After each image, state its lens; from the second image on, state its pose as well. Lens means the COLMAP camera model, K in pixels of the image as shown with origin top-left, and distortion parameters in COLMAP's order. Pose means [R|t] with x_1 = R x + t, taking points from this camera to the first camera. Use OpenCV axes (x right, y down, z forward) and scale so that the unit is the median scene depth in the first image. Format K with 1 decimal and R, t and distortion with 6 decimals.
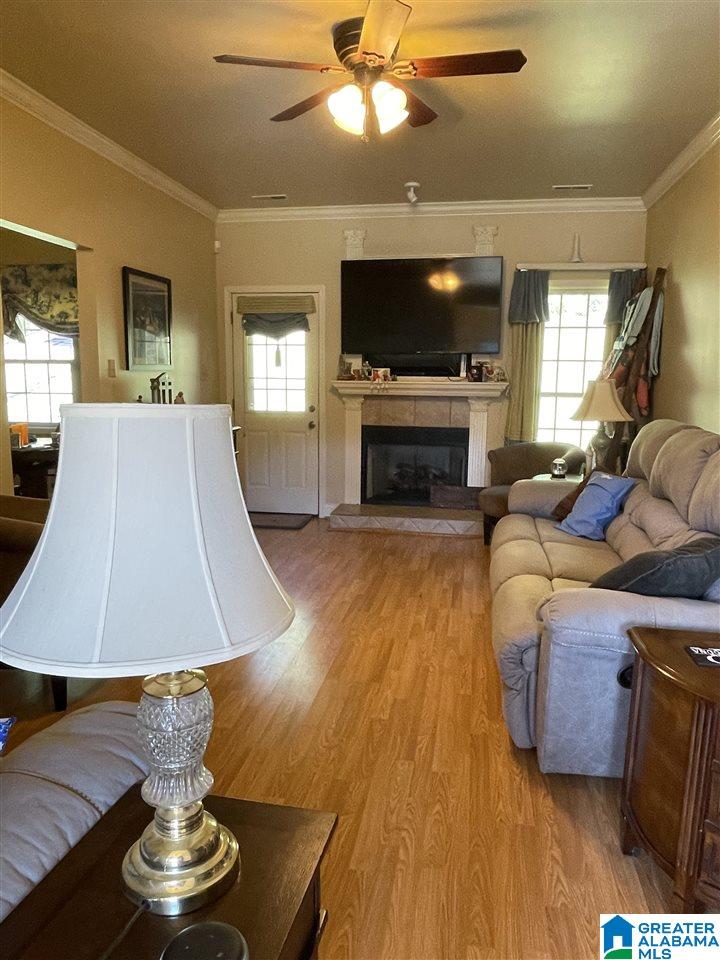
lens RADIAL K [[652.4, 0, 358.1], [0, 652.4, 481.4], [0, 0, 1]] dist [-0.004853, -0.001207]
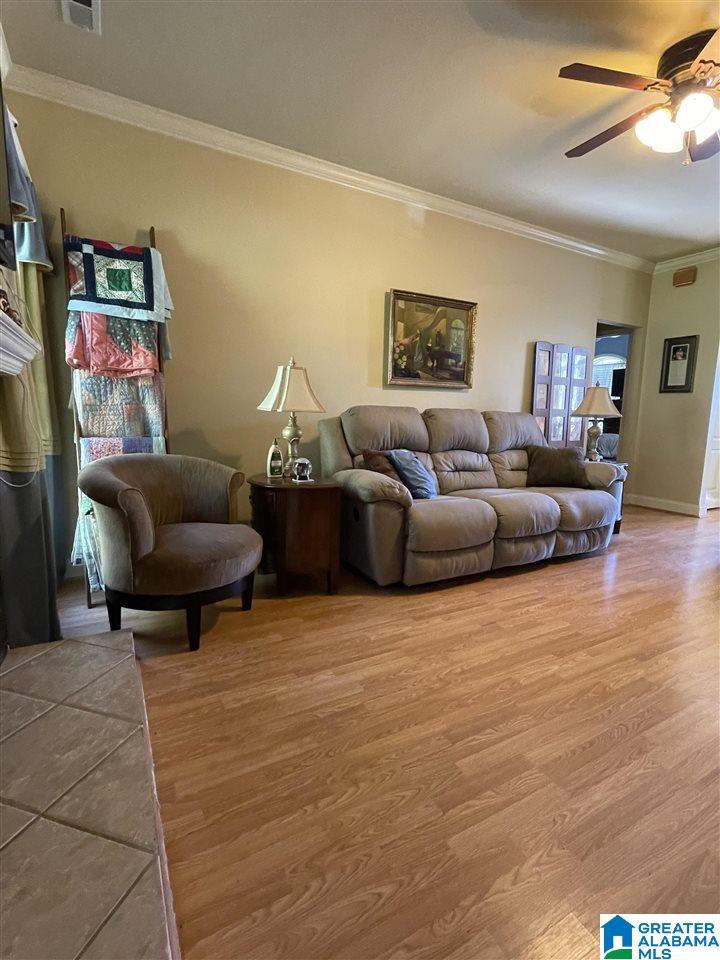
lens RADIAL K [[454.5, 0, 360.5], [0, 454.5, 480.1], [0, 0, 1]] dist [-0.002295, -0.000443]
pose [[-0.624560, -0.129303, 0.770198, -0.224384], [0.104016, 0.963640, 0.246127, -0.160746], [-0.774019, 0.233834, -0.588402, 1.417784]]
